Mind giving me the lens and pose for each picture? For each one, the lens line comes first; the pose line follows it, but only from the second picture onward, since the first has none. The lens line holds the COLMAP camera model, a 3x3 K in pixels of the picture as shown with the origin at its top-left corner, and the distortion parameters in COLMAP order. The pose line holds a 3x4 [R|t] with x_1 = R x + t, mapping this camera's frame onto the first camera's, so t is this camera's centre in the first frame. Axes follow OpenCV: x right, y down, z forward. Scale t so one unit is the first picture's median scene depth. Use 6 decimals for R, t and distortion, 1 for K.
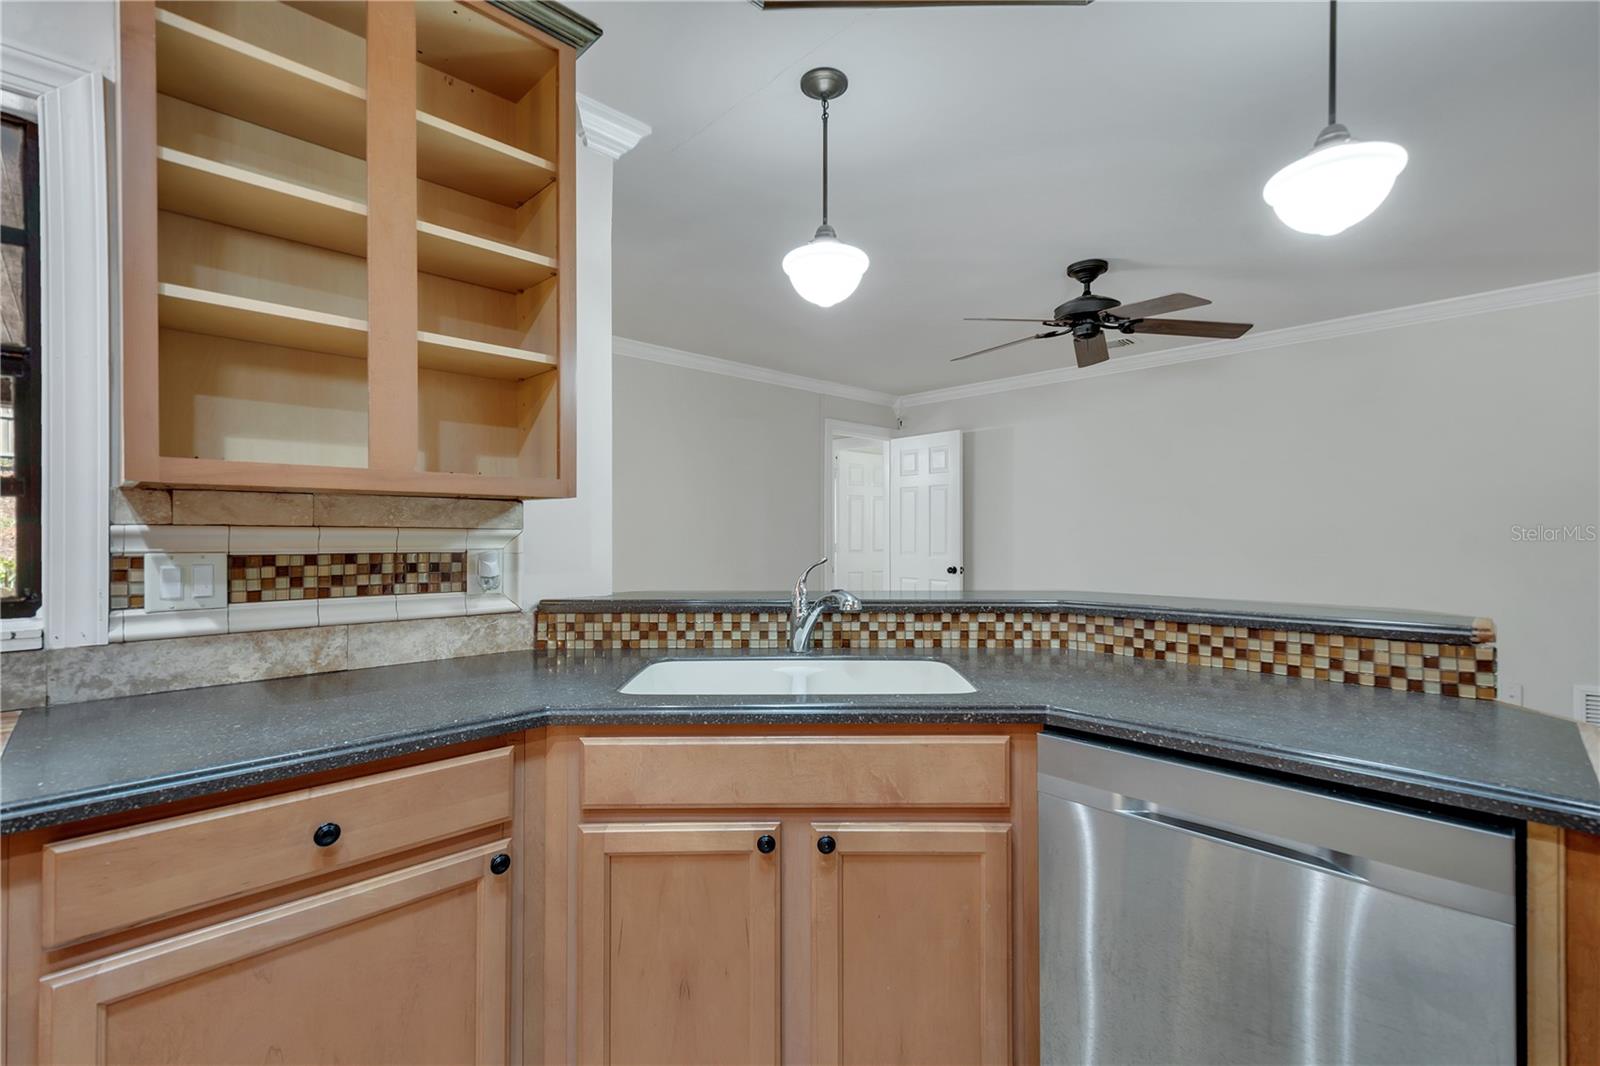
lens RADIAL K [[700.4, 0, 808.5], [0, 700.4, 539.0], [0, 0, 1]] dist [0.005915, -0.001831]
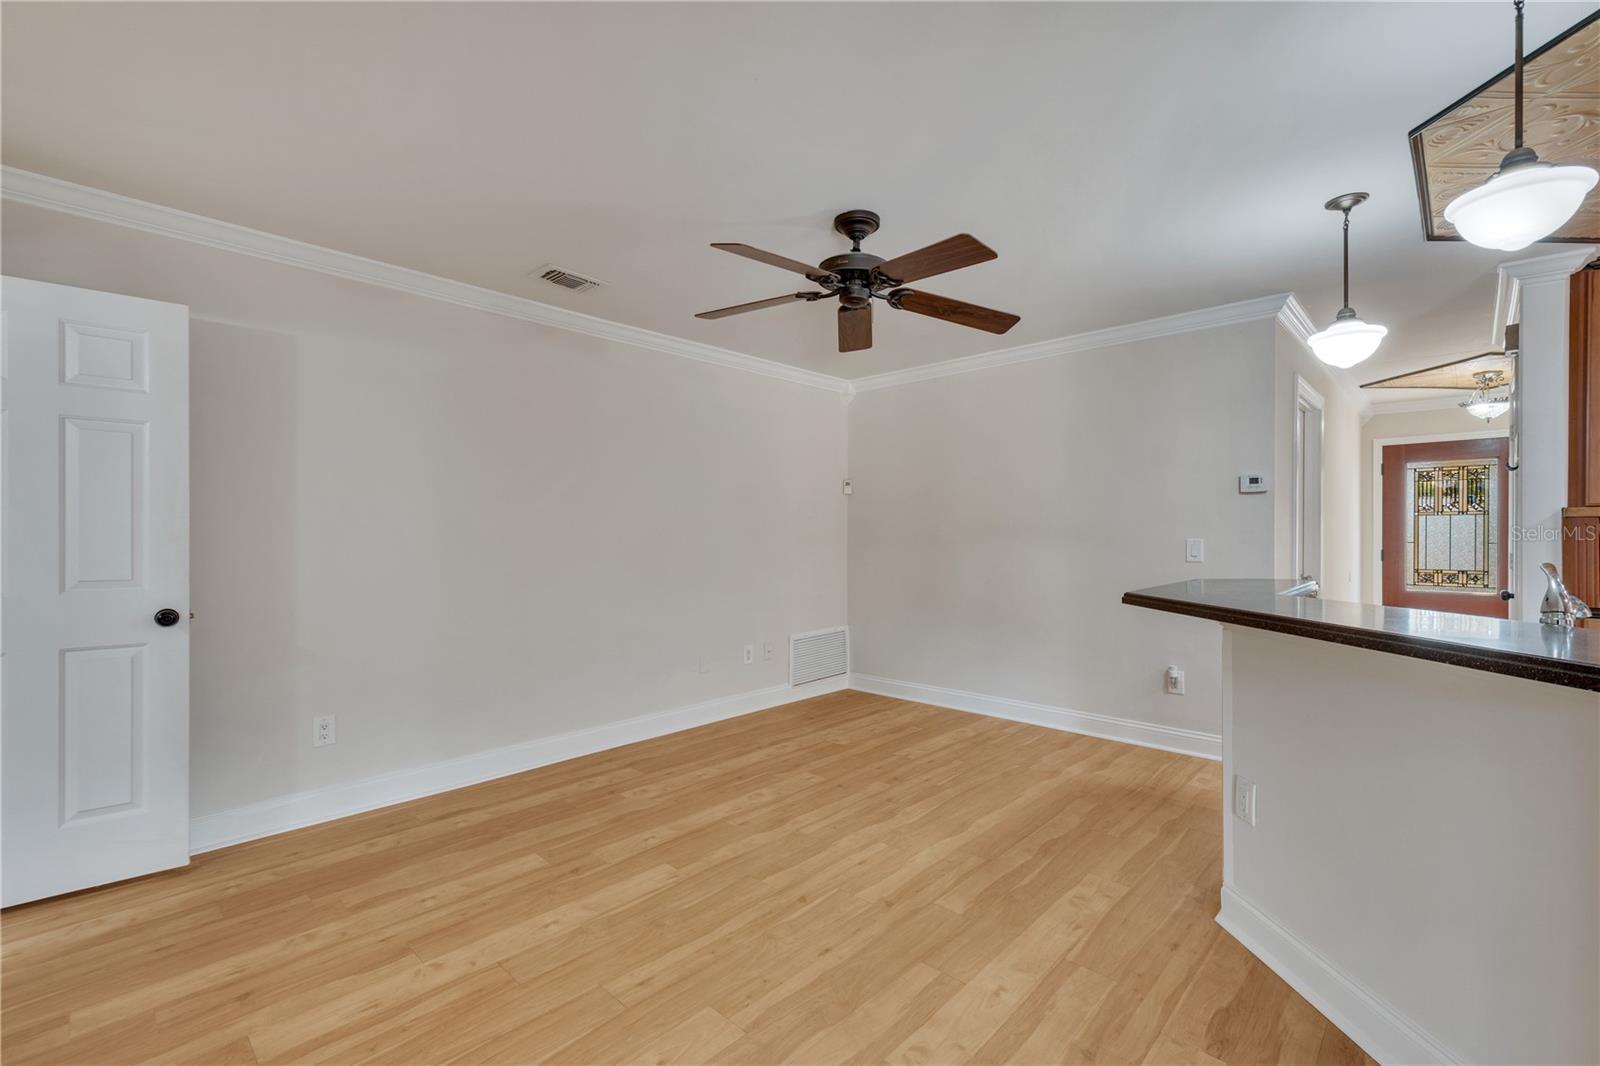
lens RADIAL K [[700.4, 0, 812.5], [0, 700.4, 540.1], [0, 0, 1]] dist [0.005915, -0.001831]
pose [[-0.043015, -0.005520, 0.999059, -0.744221], [0.005750, 0.999967, 0.005772, -0.012046], [-0.999058, 0.005993, -0.042981, 1.901534]]
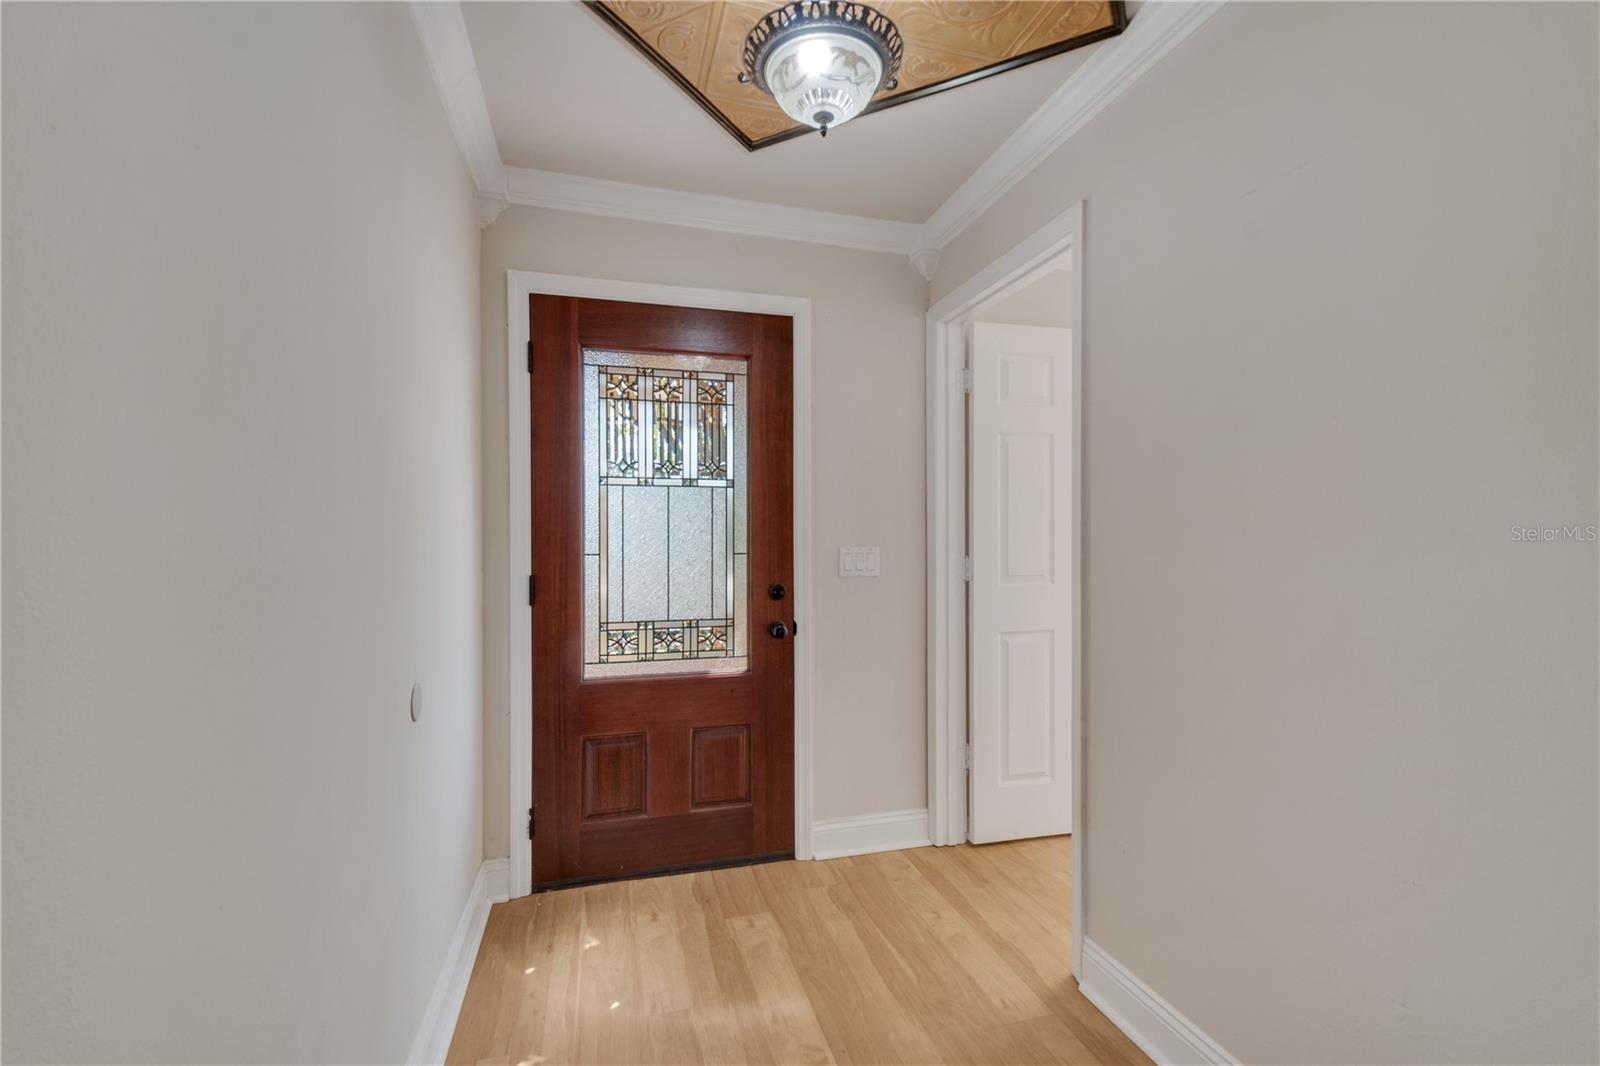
lens RADIAL K [[700.4, 0, 806.5], [0, 700.4, 545.1], [0, 0, 1]] dist [0.005915, -0.001831]
pose [[-0.875320, -0.002198, 0.483538, 1.620990], [0.006398, 0.999850, 0.016126, -0.001762], [-0.483501, 0.017209, -0.875175, -0.251483]]
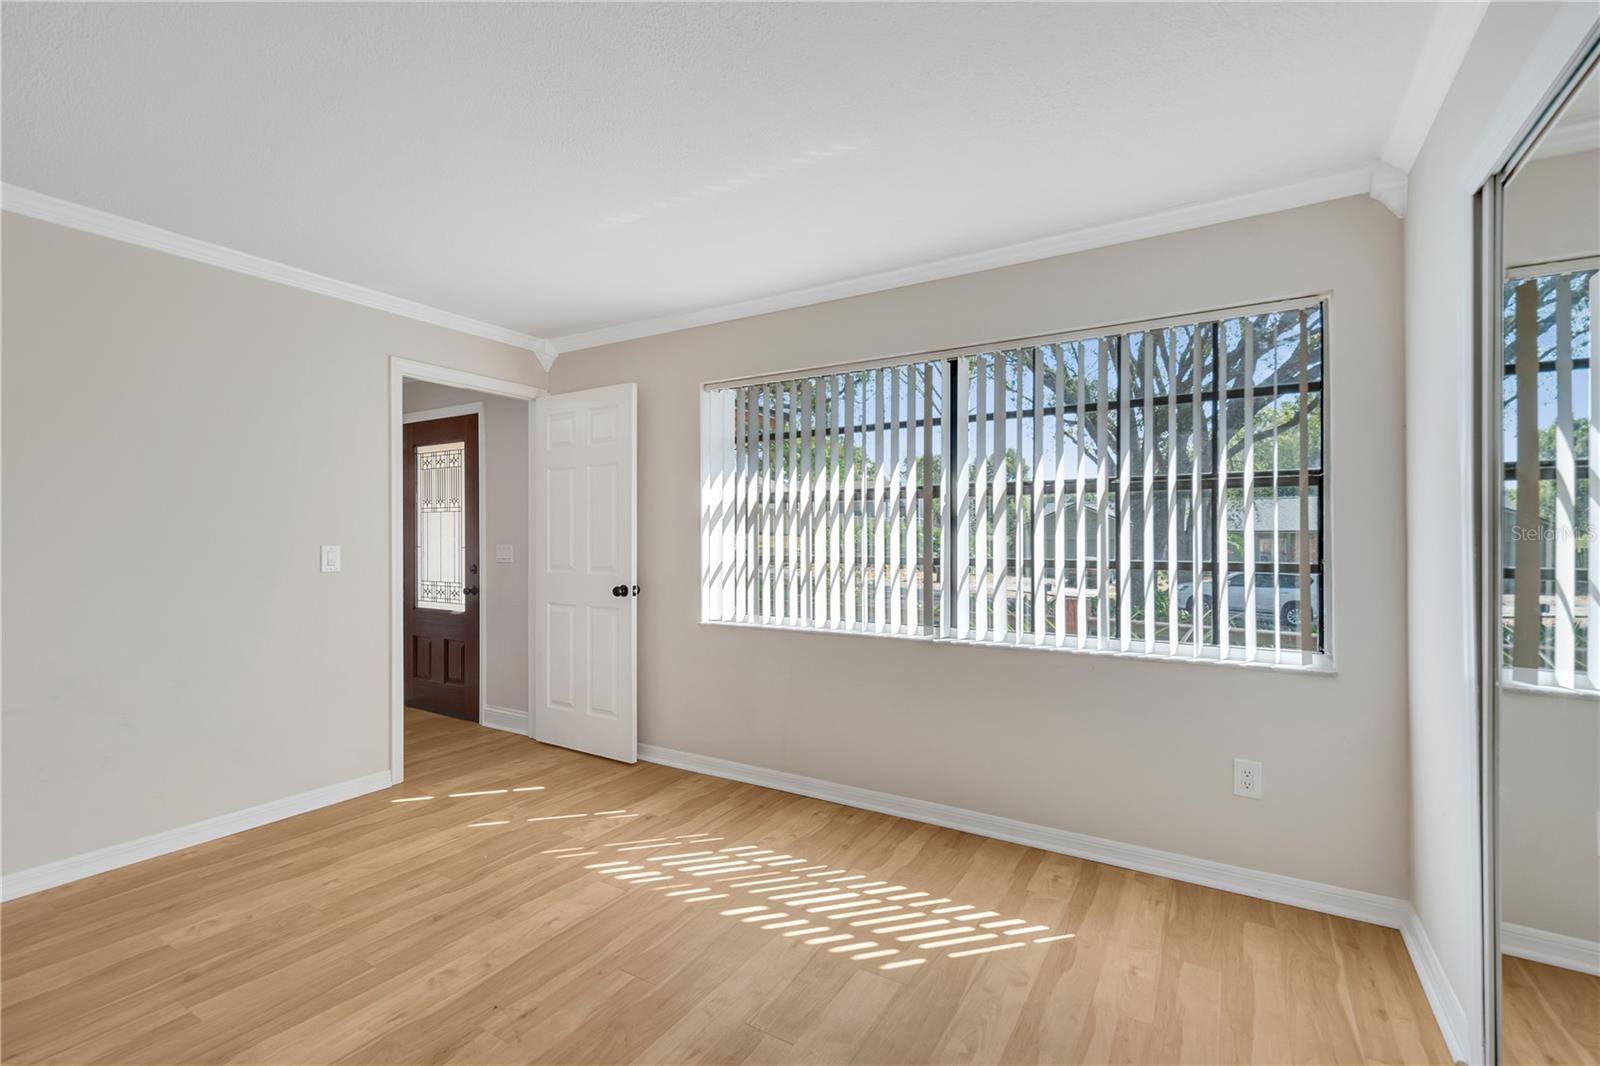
lens RADIAL K [[700.4, 0, 796.7], [0, 700.4, 540.3], [0, 0, 1]] dist [0.005915, -0.001831]
pose [[-0.236473, 0.009704, 0.971590, -0.409433], [0.001085, 0.999952, -0.009723, 0.039393], [-0.971637, -0.001245, -0.236472, -2.032491]]
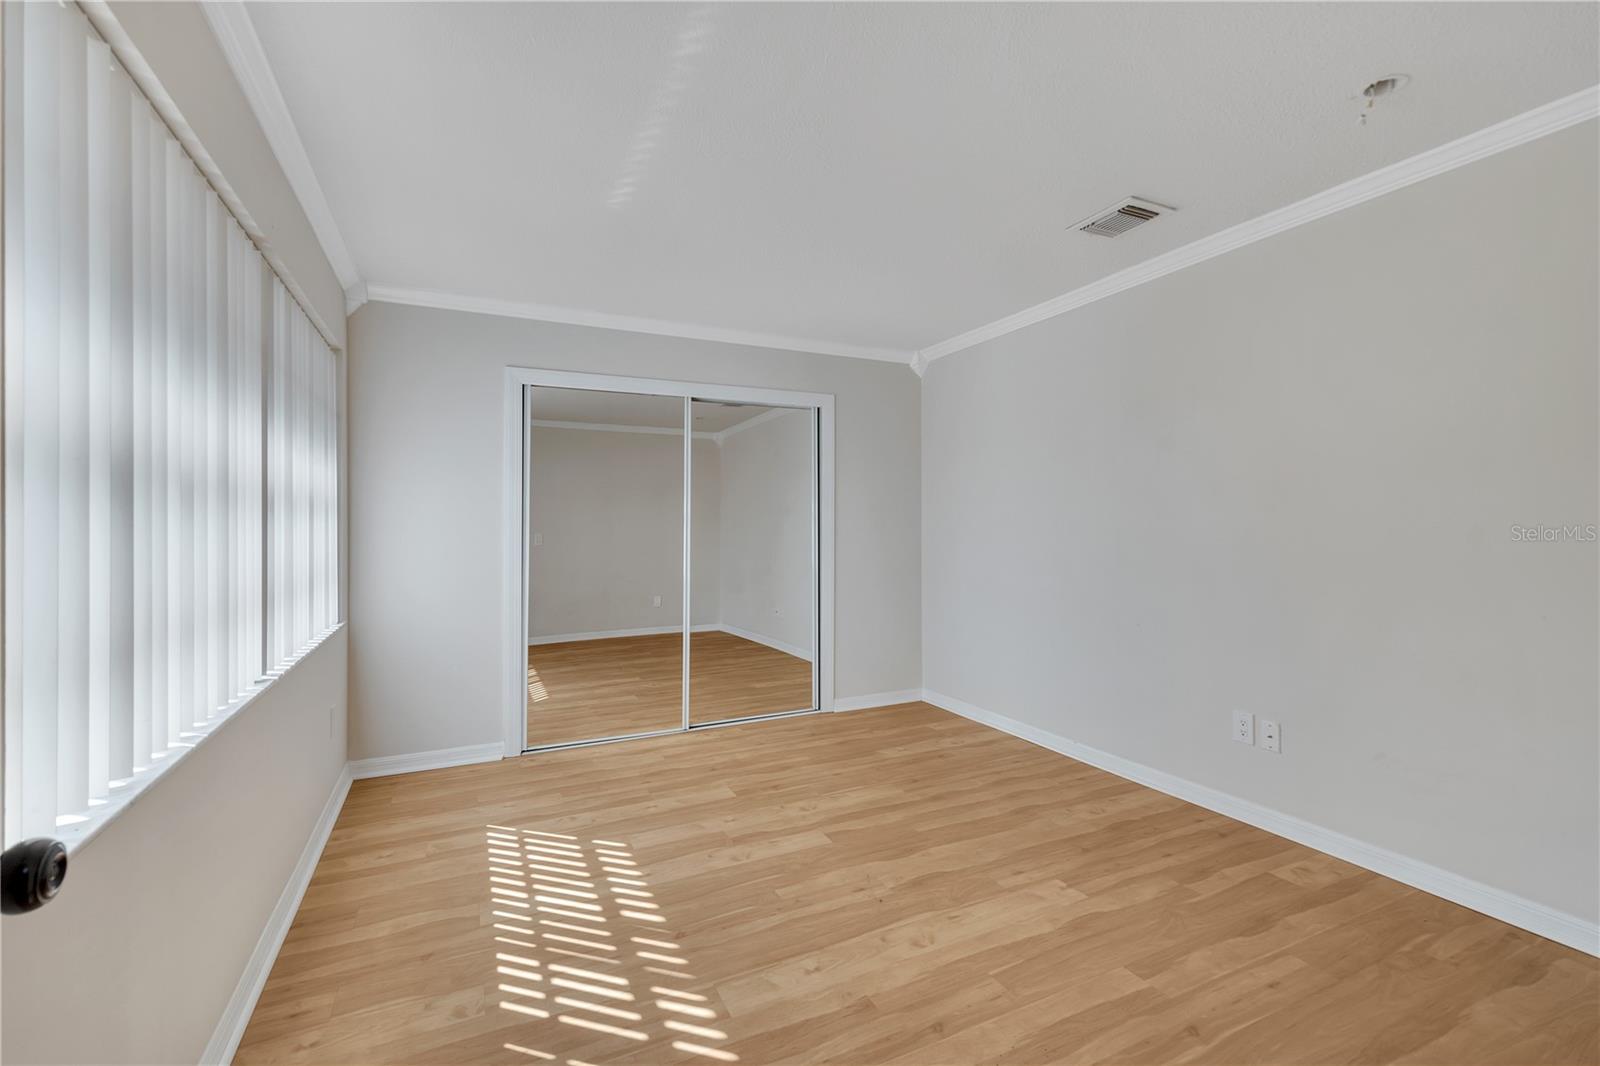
lens RADIAL K [[700.4, 0, 795.7], [0, 700.4, 518.4], [0, 0, 1]] dist [0.005915, -0.001831]
pose [[-0.331735, -0.003622, -0.943366, 1.877030], [0.000702, 0.999991, -0.004086, 0.003833], [0.943372, -0.002018, -0.331730, -1.584449]]
